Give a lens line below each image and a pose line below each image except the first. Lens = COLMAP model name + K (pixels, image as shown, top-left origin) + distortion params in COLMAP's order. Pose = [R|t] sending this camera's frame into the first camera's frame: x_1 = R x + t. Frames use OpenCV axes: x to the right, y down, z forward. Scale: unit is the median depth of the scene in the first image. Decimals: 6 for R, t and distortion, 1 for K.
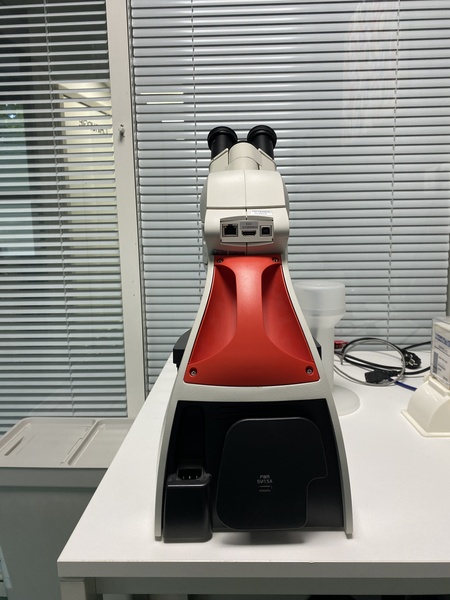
lens RADIAL K [[440.6, 0, 240.8], [0, 440.6, 299.2], [0, 0, 1]] dist [0.006787, -0.002047]
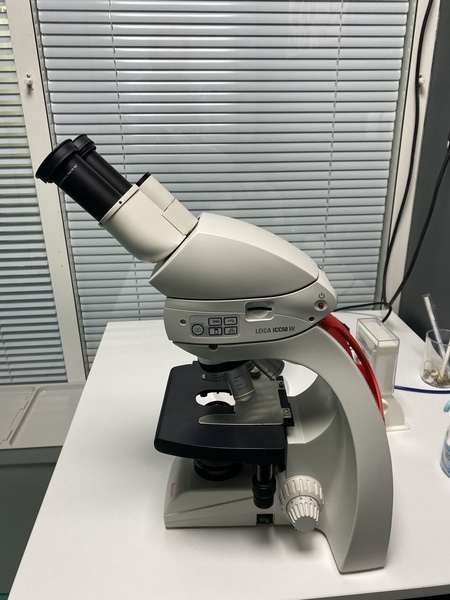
lens RADIAL K [[465.6, 0, 225.5], [0, 465.6, 300.4], [0, 0, 1]] dist [0.052557, -0.083323]
pose [[0.993622, -0.039688, 0.105543, -0.003059], [0.011742, 0.967340, 0.253211, -0.182216], [-0.112146, -0.250357, 0.961636, -0.025573]]
